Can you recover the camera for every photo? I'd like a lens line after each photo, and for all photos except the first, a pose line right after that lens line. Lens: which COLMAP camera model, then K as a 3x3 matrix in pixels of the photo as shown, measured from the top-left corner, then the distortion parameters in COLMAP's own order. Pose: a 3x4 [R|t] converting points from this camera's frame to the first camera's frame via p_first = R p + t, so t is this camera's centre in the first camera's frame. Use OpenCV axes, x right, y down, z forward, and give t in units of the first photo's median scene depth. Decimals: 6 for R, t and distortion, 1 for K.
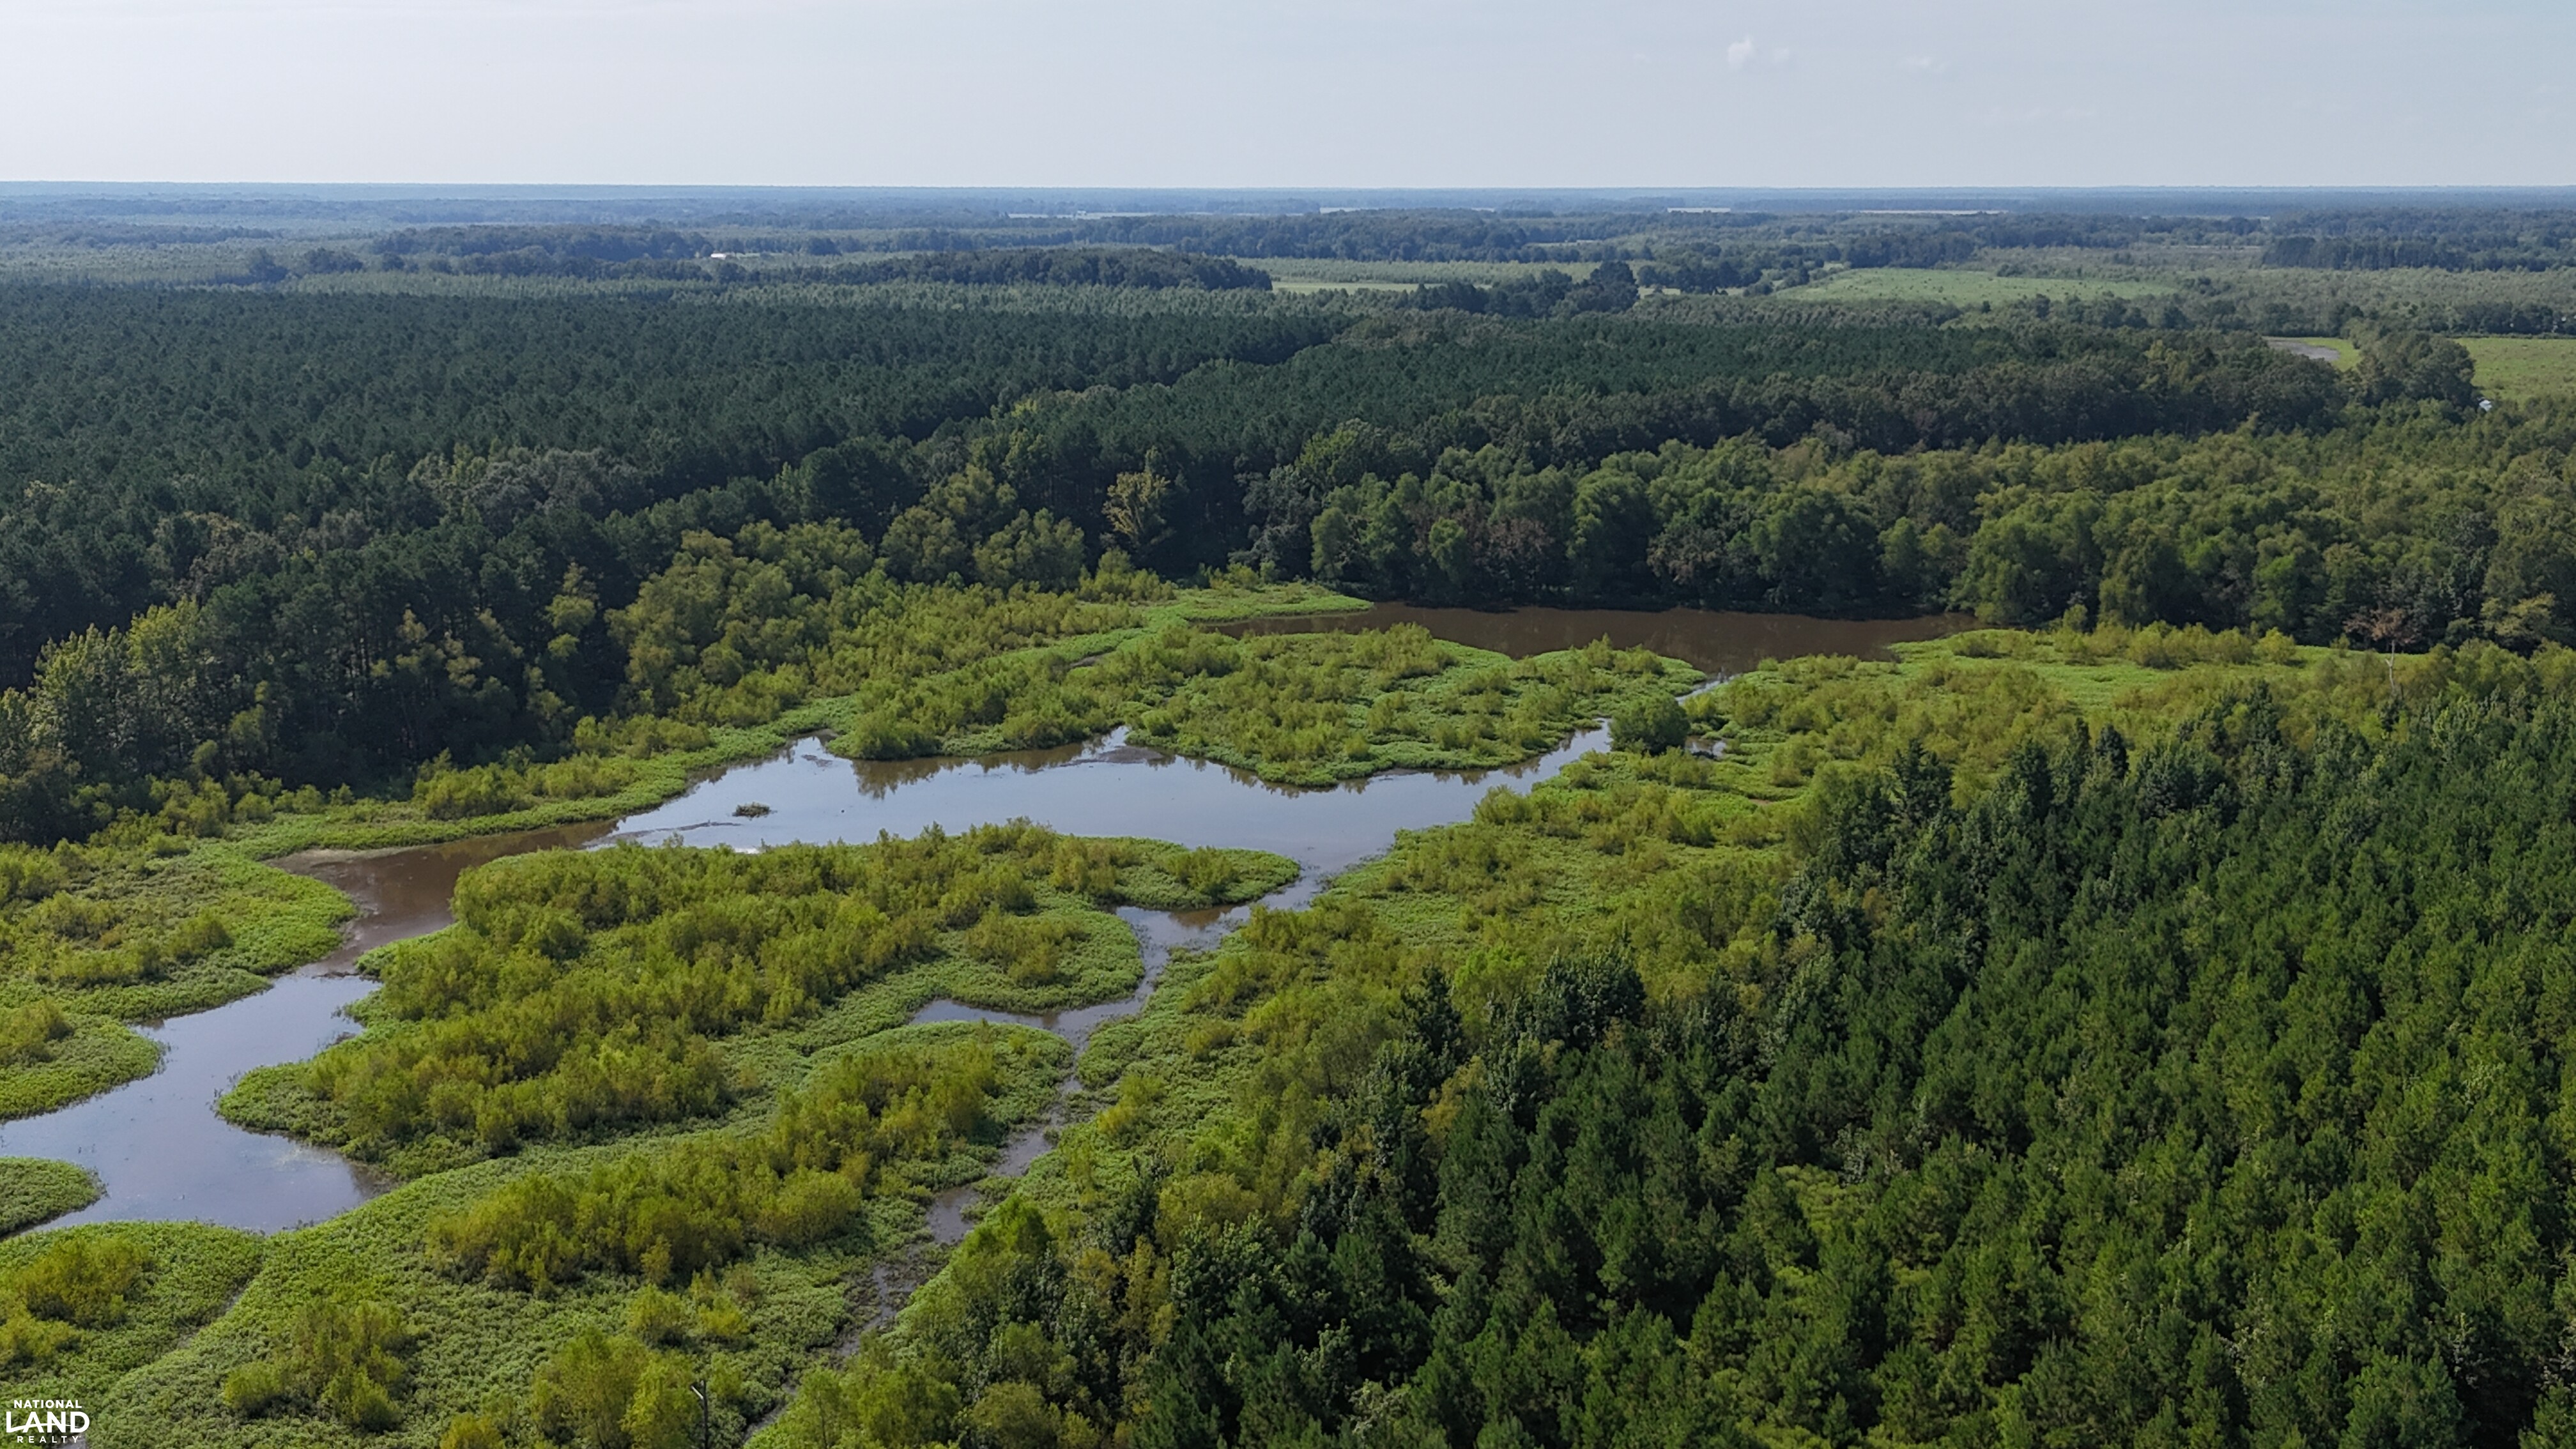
lens RADIAL K [[2556.6, 0, 1289.6], [0, 2556.6, 741.0], [0, 0, 1]] dist [0.143642, -0.298037]
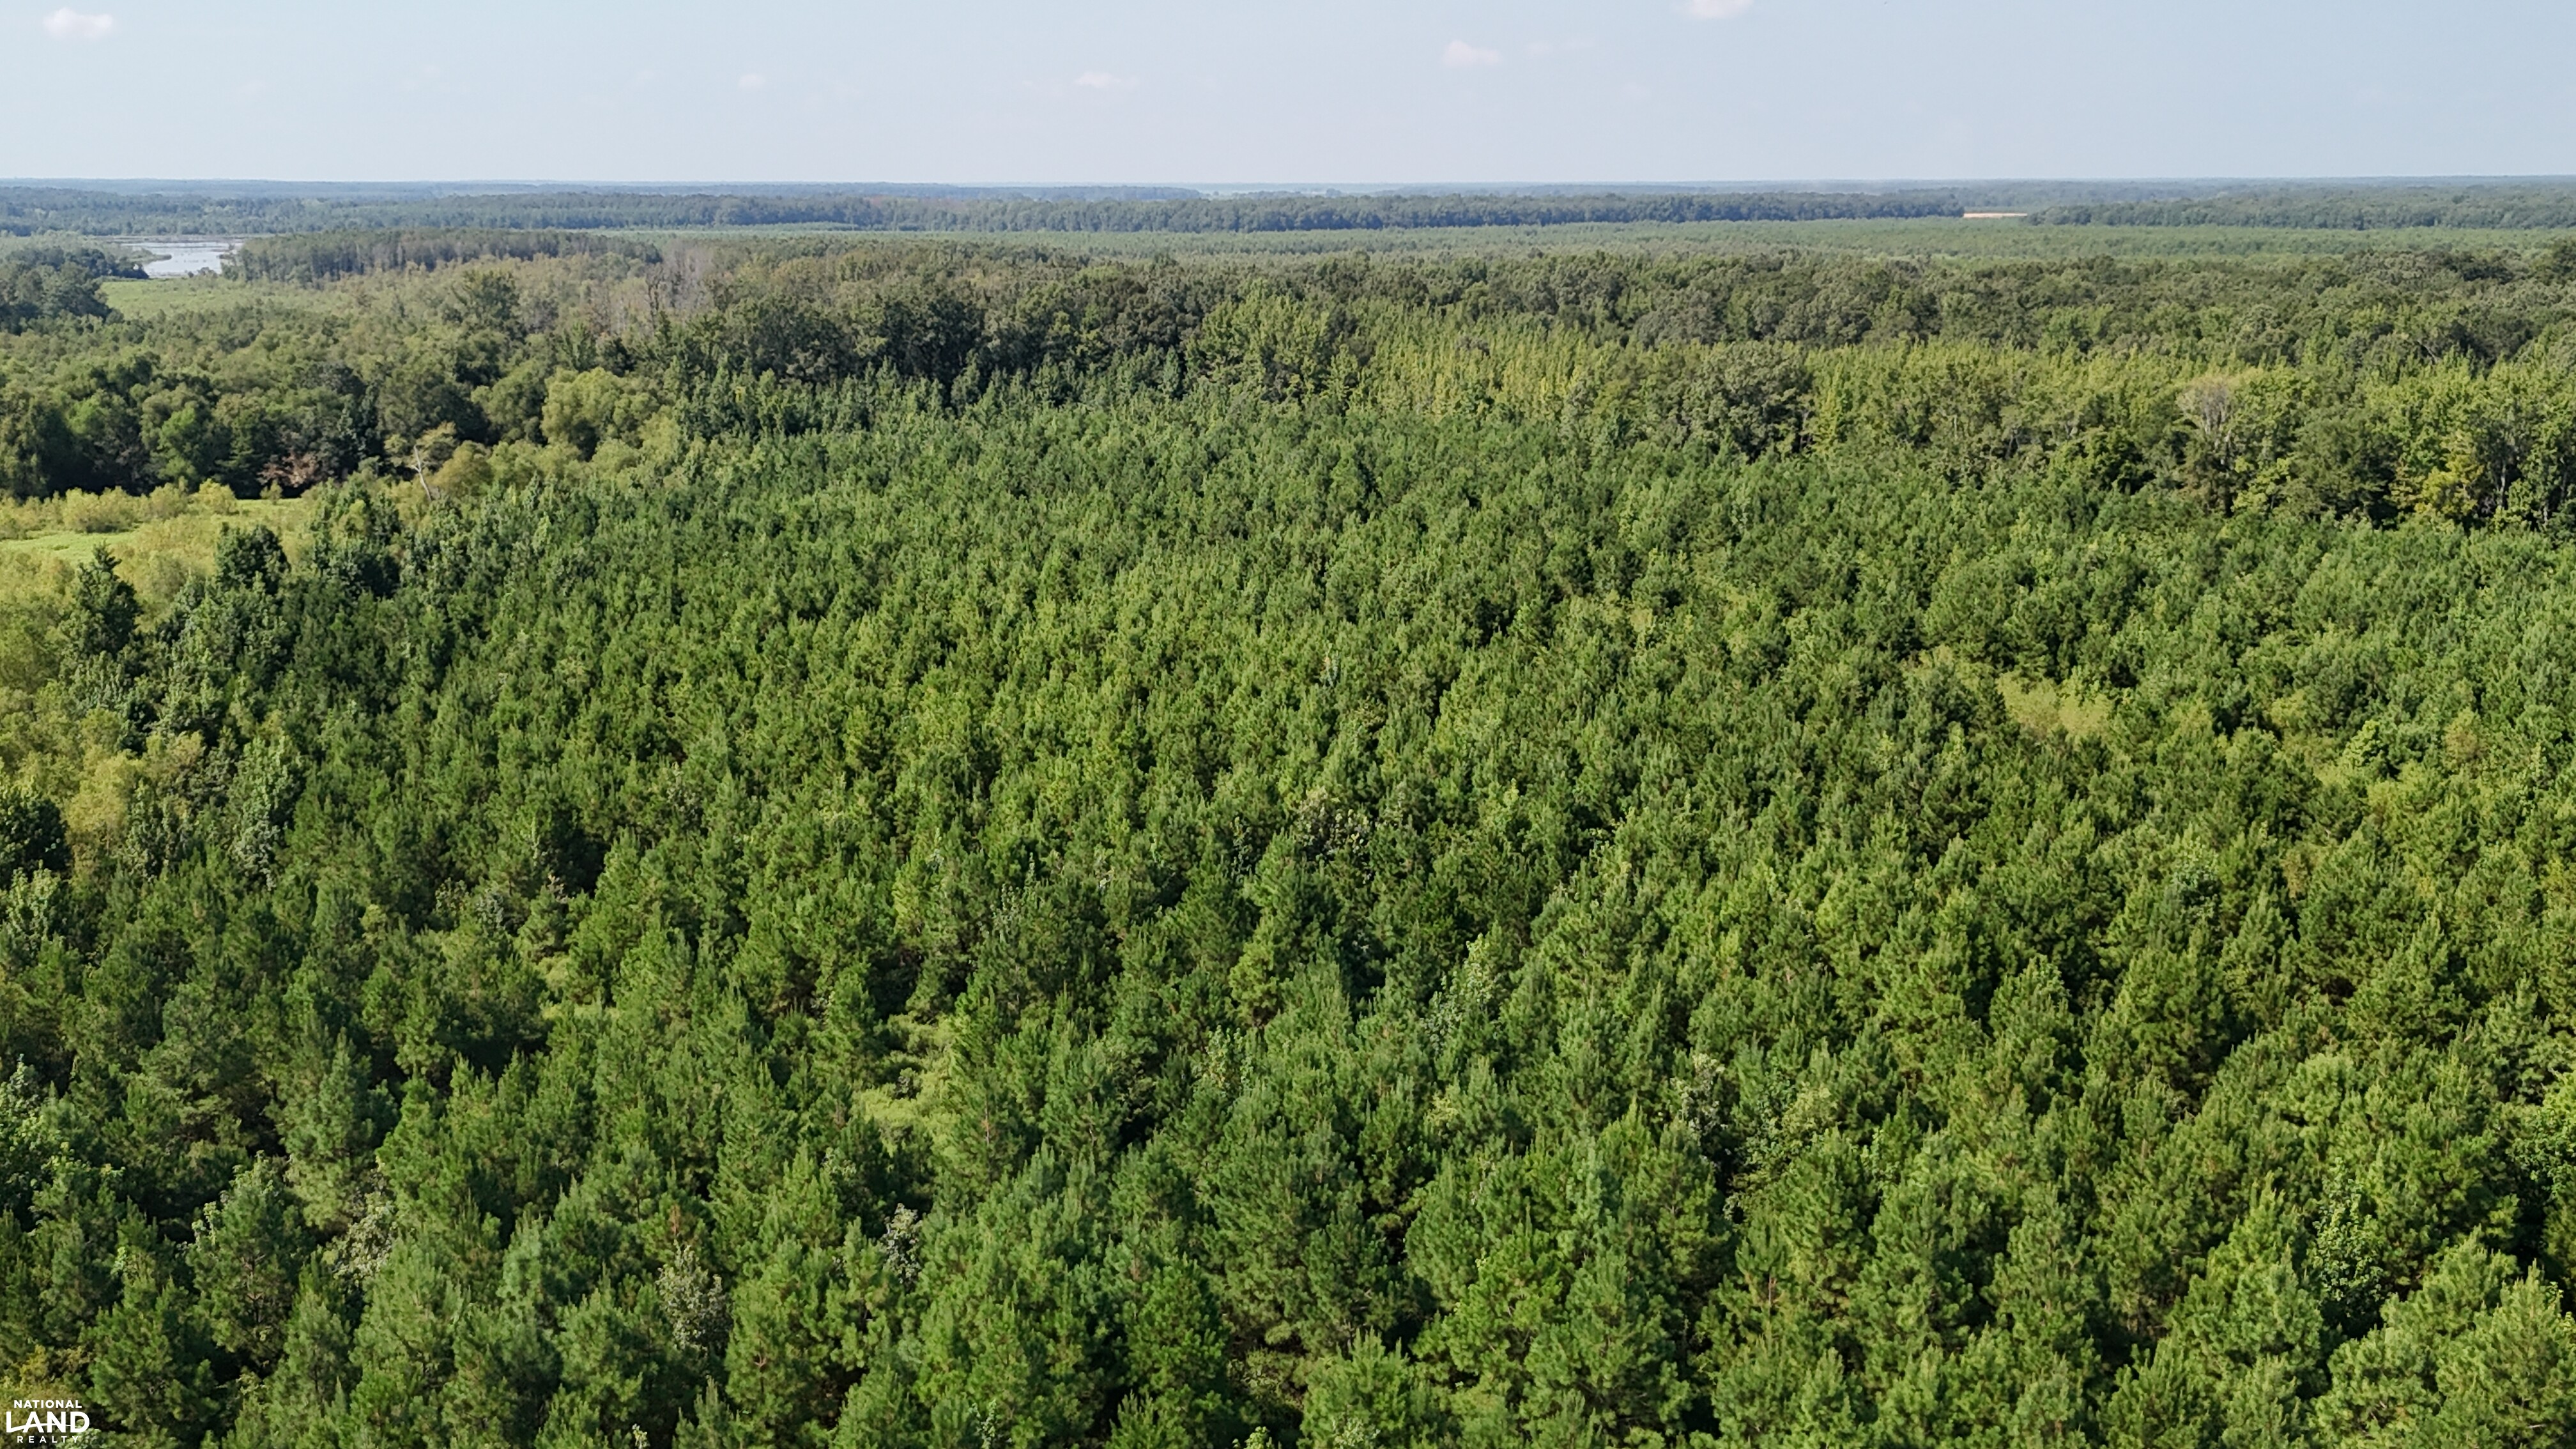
lens RADIAL K [[2556.6, 0, 1289.6], [0, 2556.6, 741.0], [0, 0, 1]] dist [0.143642, -0.298037]
pose [[0.609752, -0.174137, 0.773226, -0.125045], [0.173637, 0.981216, 0.084051, 0.038796], [-0.773339, 0.083011, 0.628535, 0.123509]]
